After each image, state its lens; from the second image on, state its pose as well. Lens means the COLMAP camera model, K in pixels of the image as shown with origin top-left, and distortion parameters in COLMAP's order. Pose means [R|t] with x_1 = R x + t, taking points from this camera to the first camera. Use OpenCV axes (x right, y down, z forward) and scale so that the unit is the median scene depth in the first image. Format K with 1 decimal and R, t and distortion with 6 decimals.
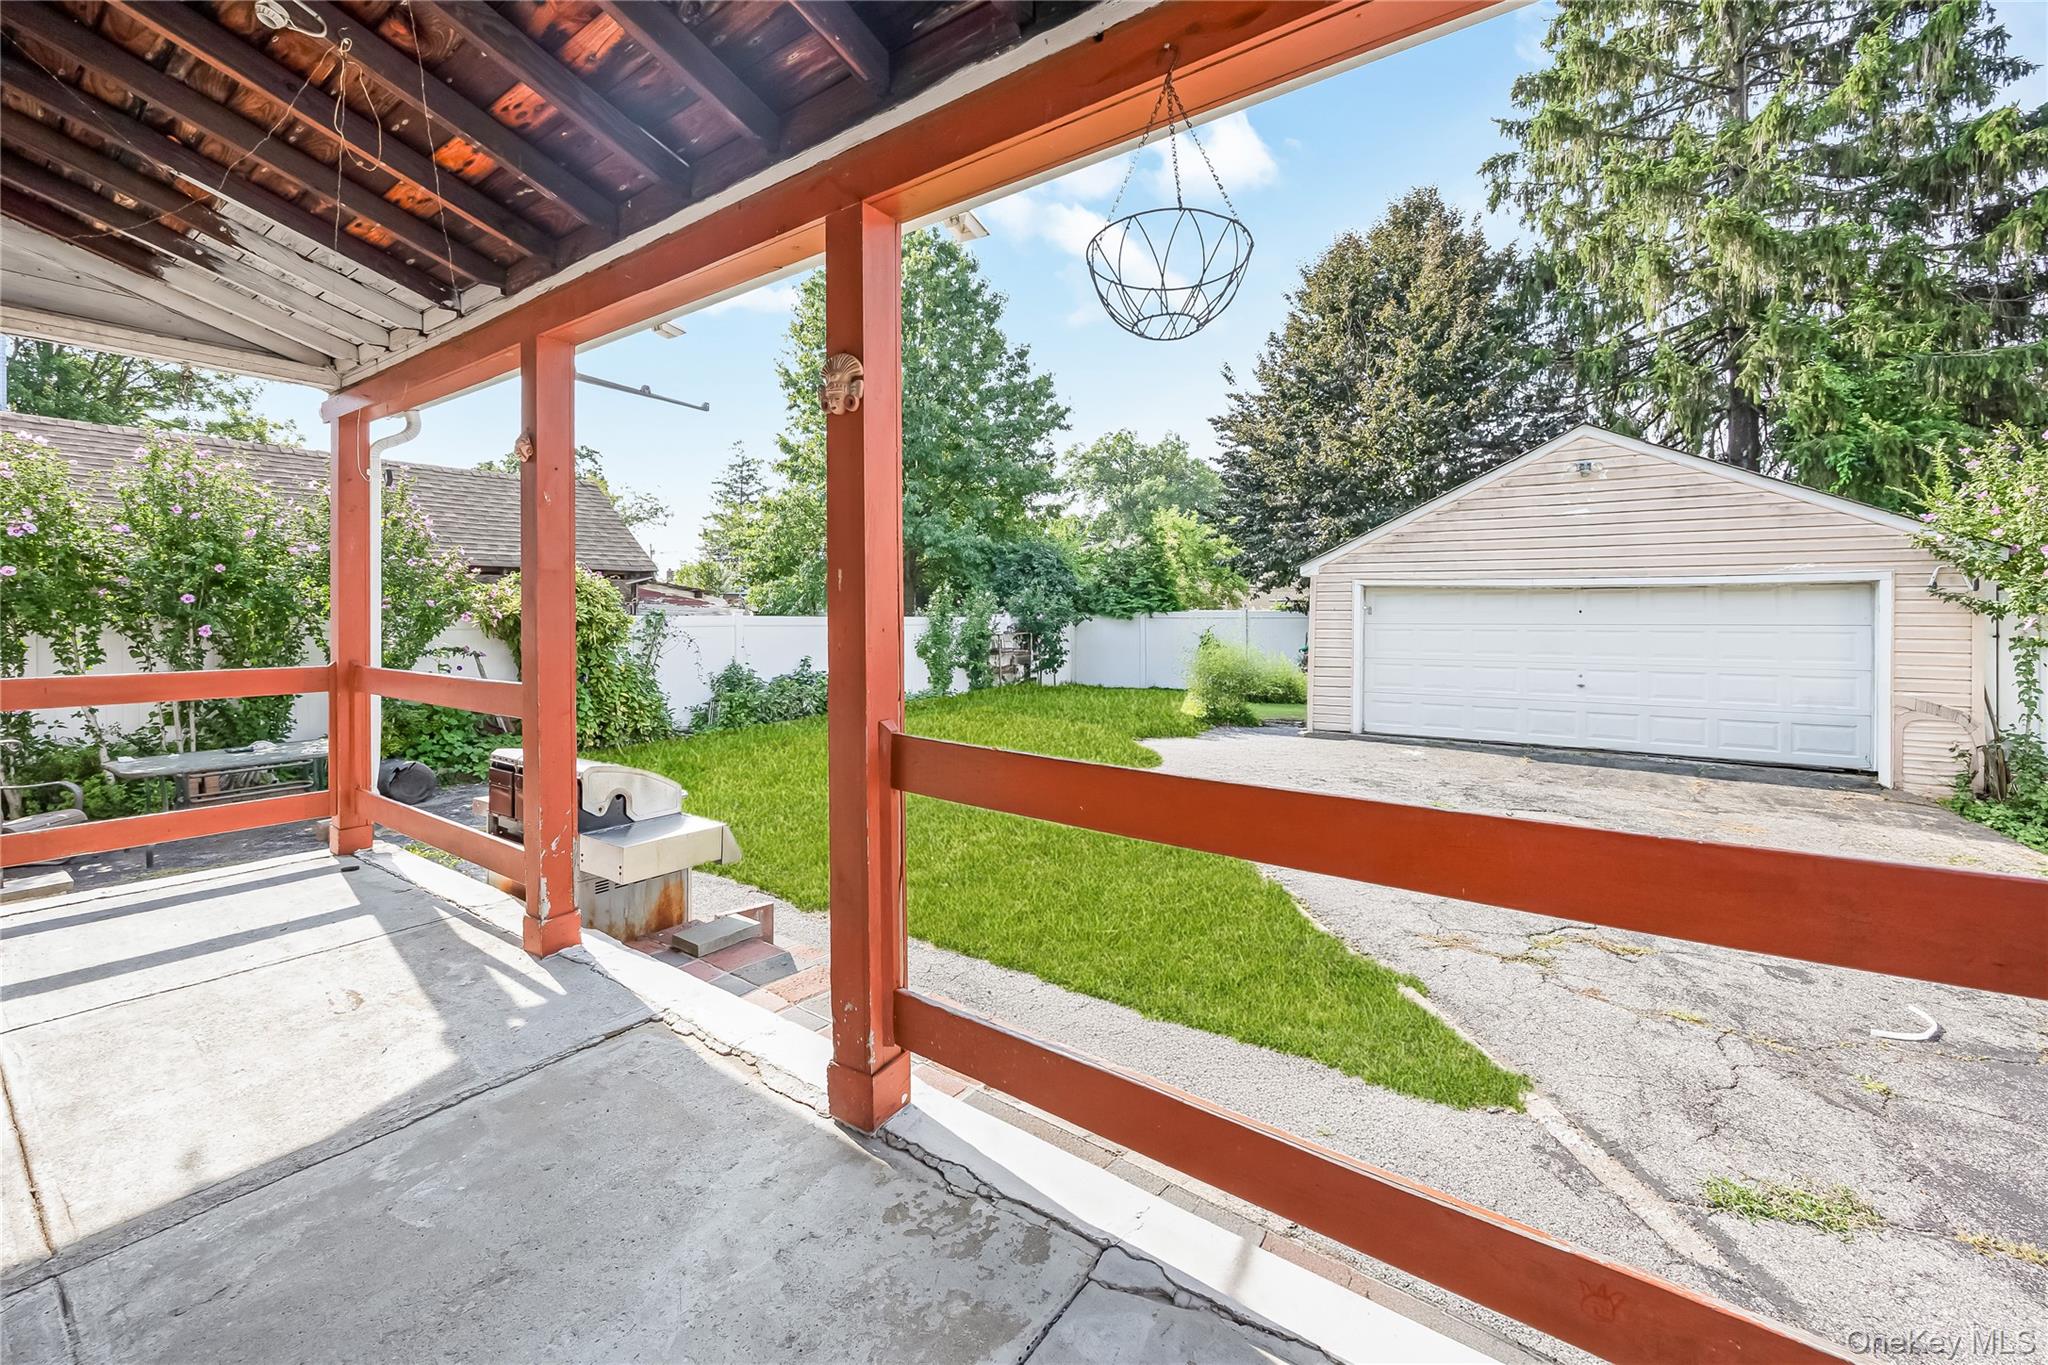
lens RADIAL K [[802.0, 0, 1032.0], [0, 802.0, 607.5], [0, 0, 1]] dist [-0.001067, -0.000272]
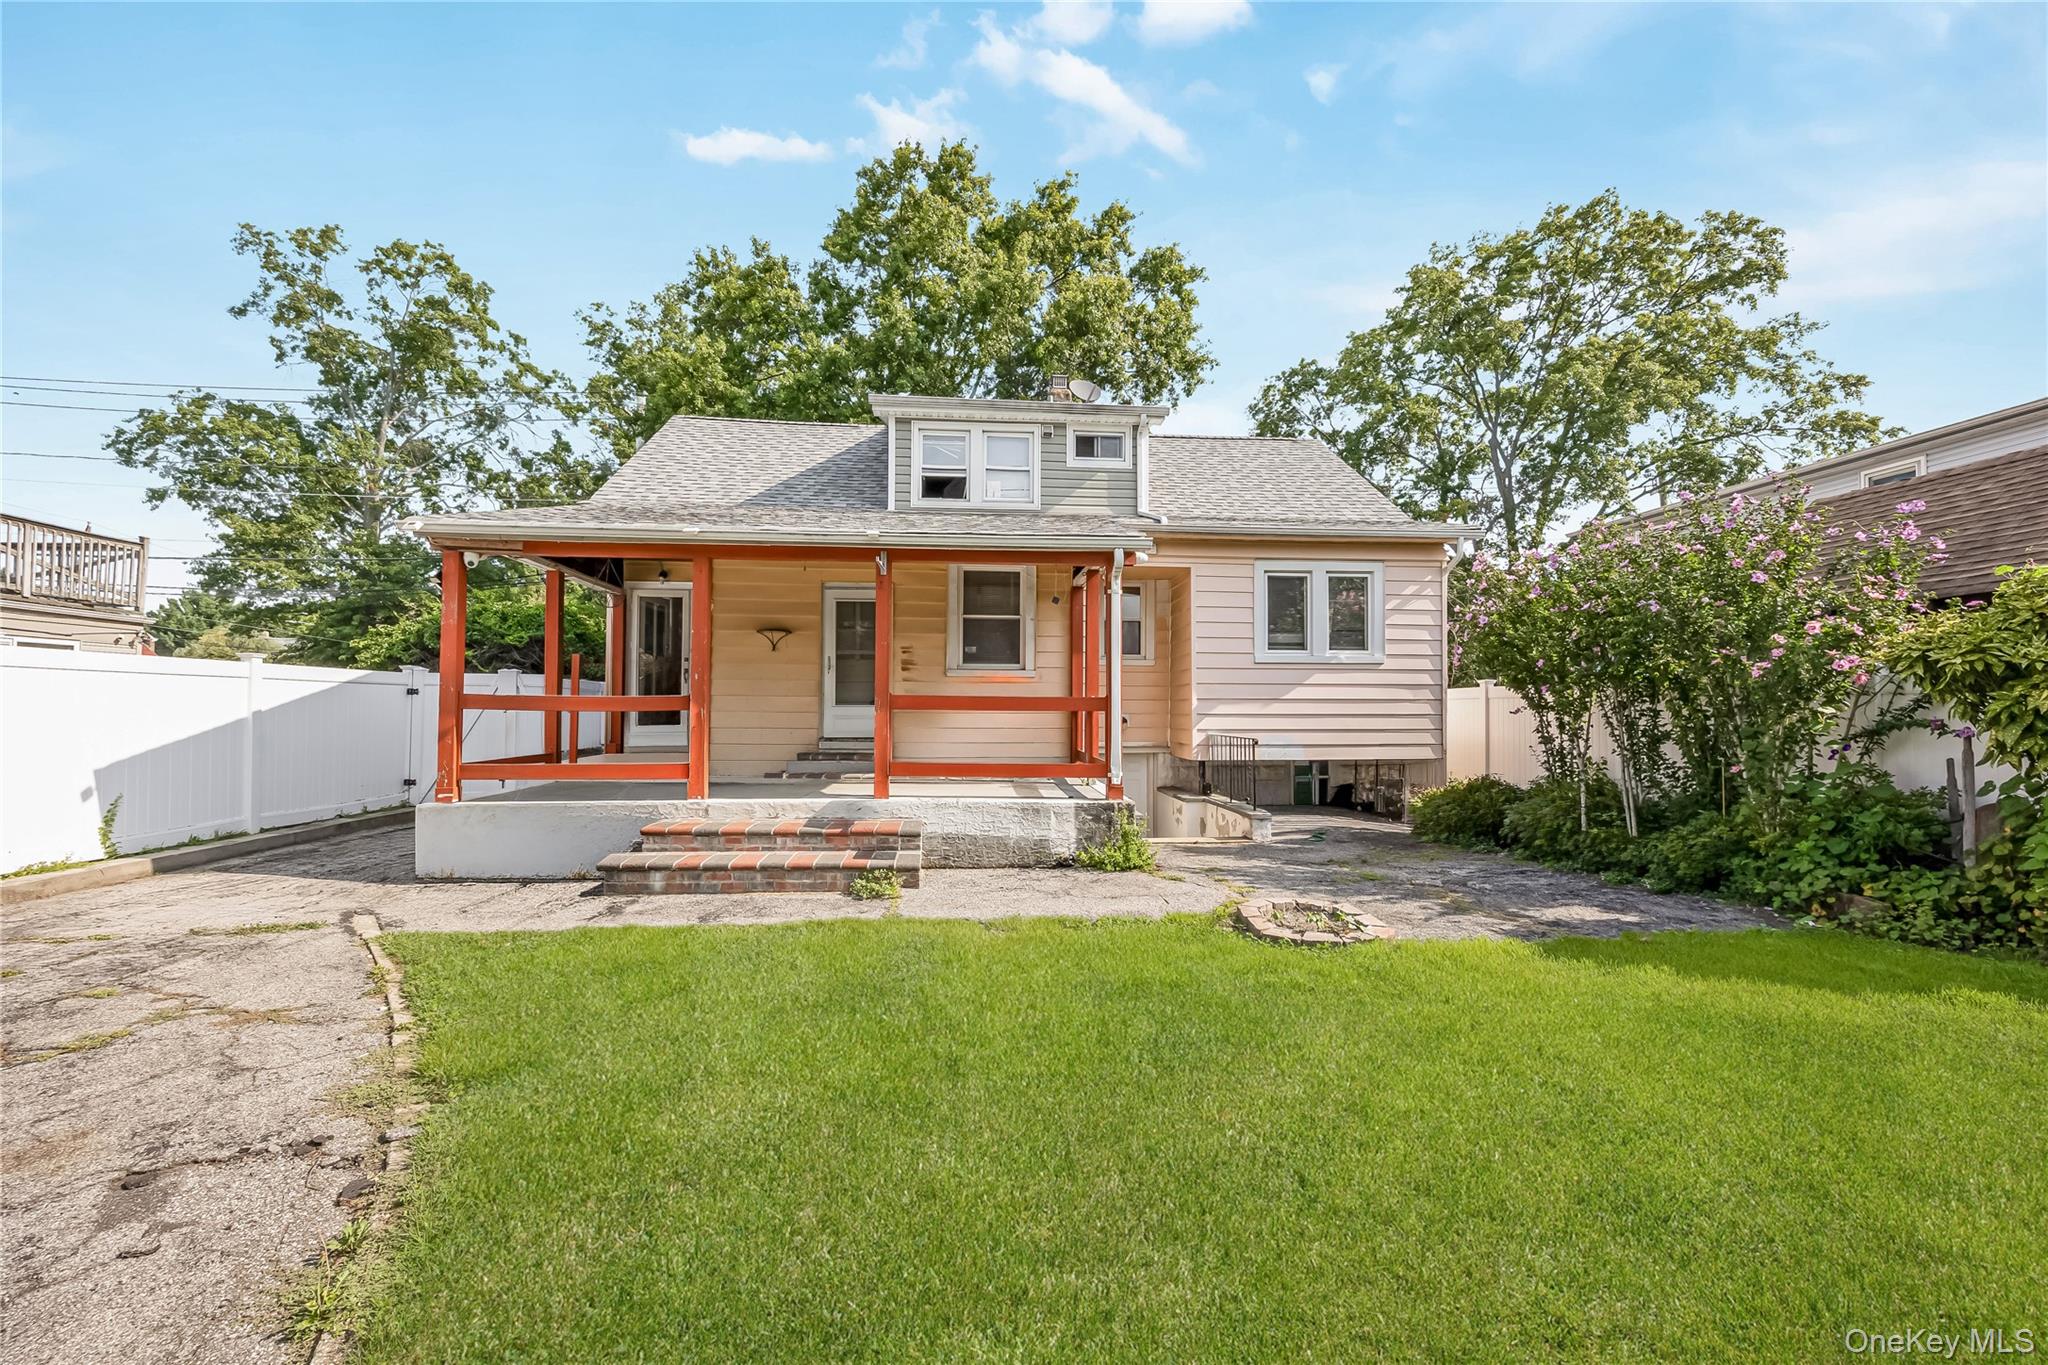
lens RADIAL K [[802.0, 0, 1019.2], [0, 802.0, 686.0], [0, 0, 1]] dist [-0.001067, -0.000272]
pose [[-0.770926, -0.023538, -0.636490, 0.176643], [-0.006769, 0.999563, -0.028767, 0.037307], [0.636889, -0.017869, -0.770749, 0.832637]]
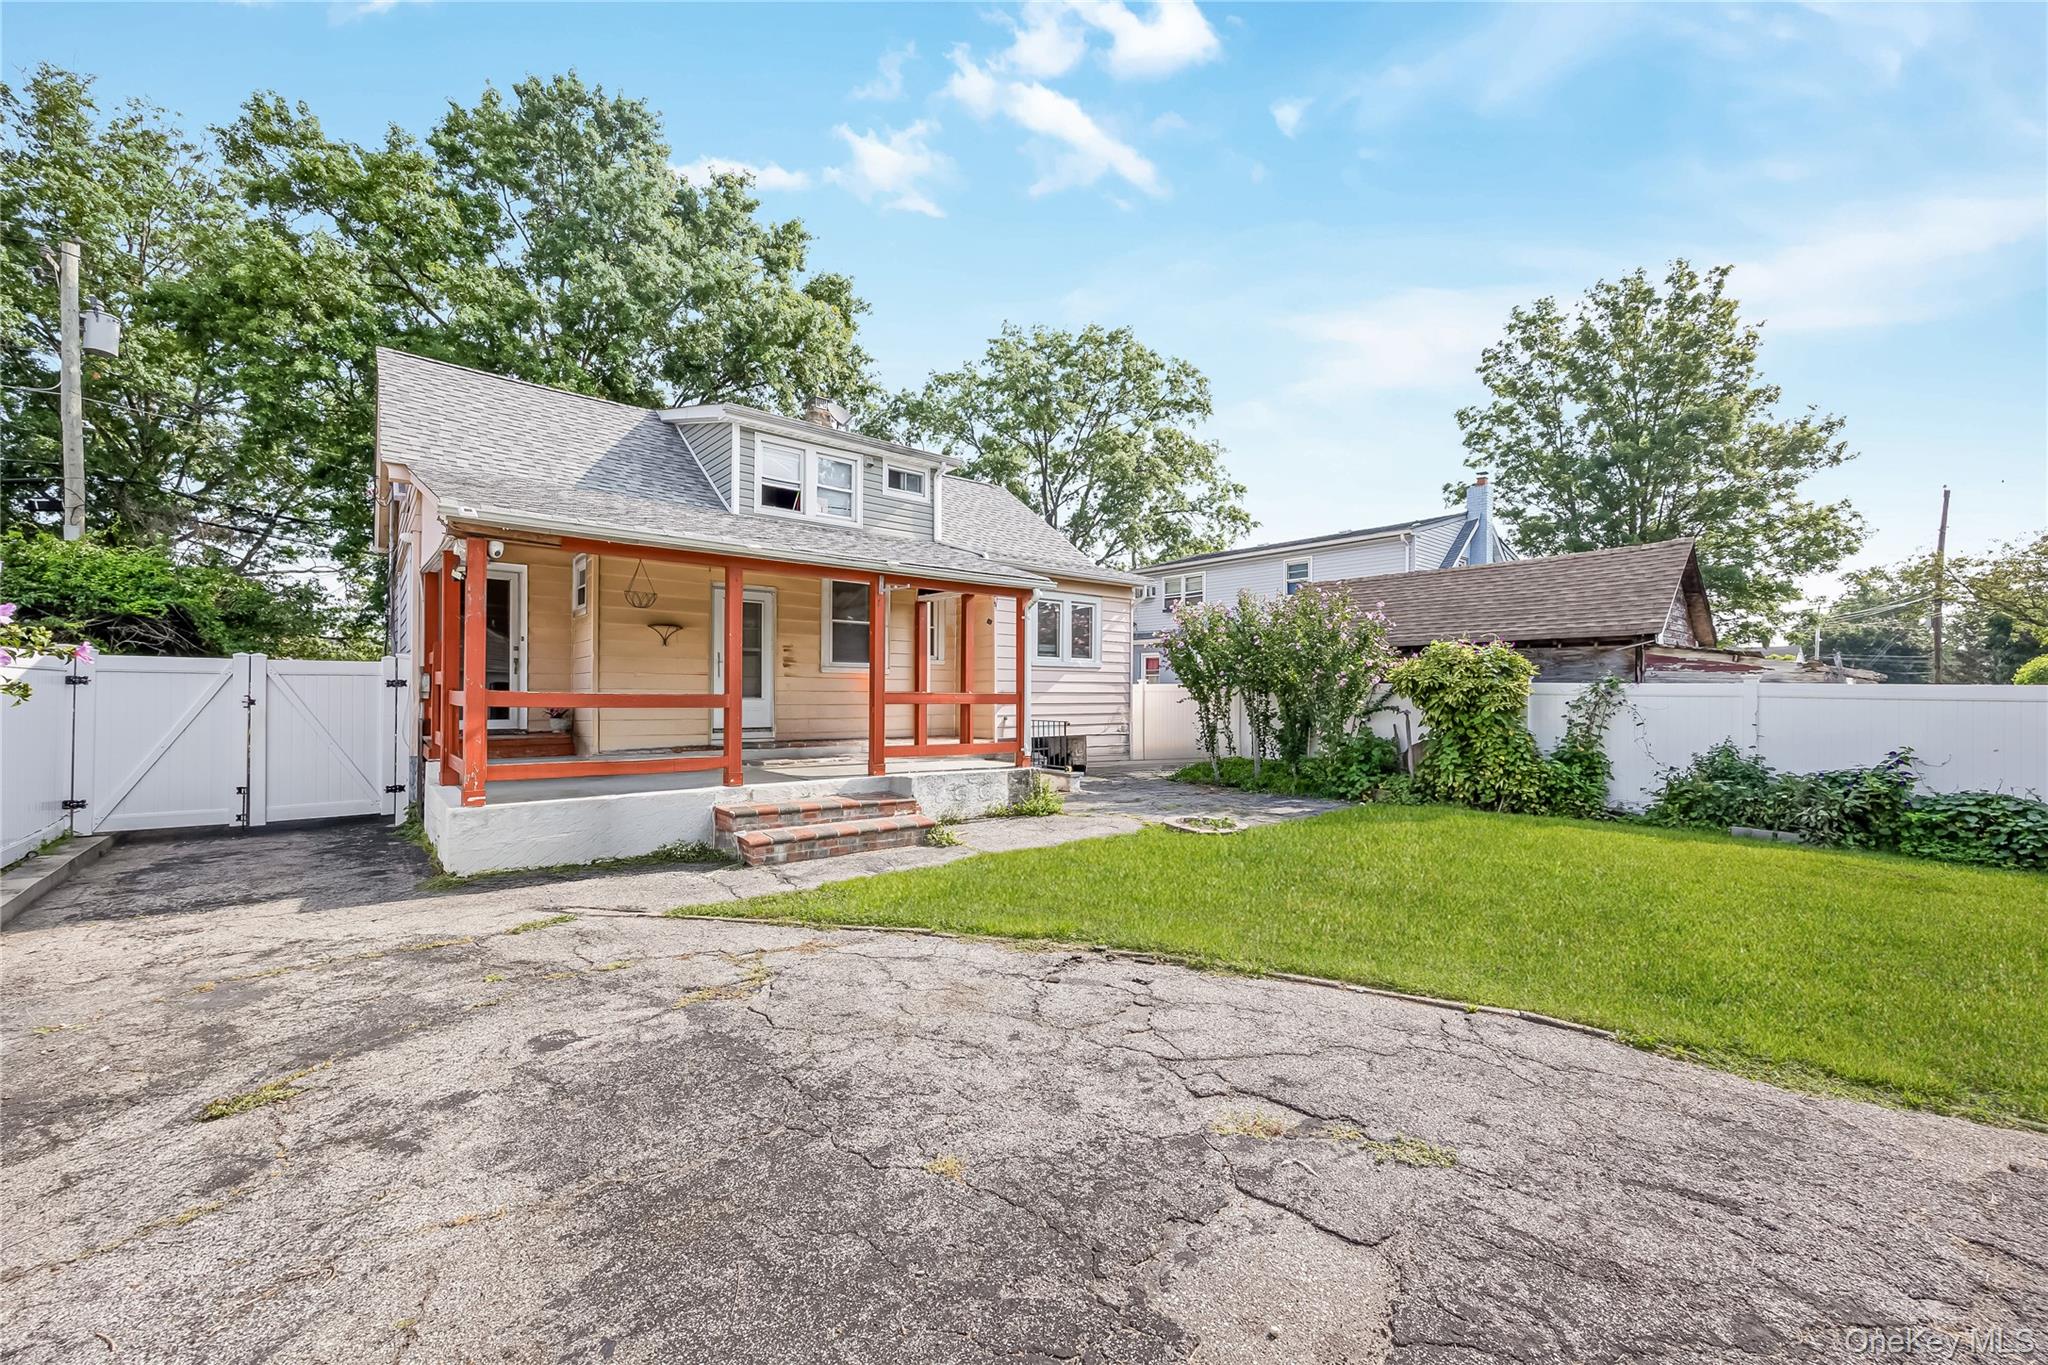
lens RADIAL K [[802.0, 0, 1019.5], [0, 802.0, 685.0], [0, 0, 1]] dist [-0.001067, -0.000272]
pose [[-0.254841, -0.014879, -0.966868, 0.585227], [-0.006485, 0.999885, -0.013678, 0.029783], [0.966961, 0.002784, -0.254908, 0.602197]]
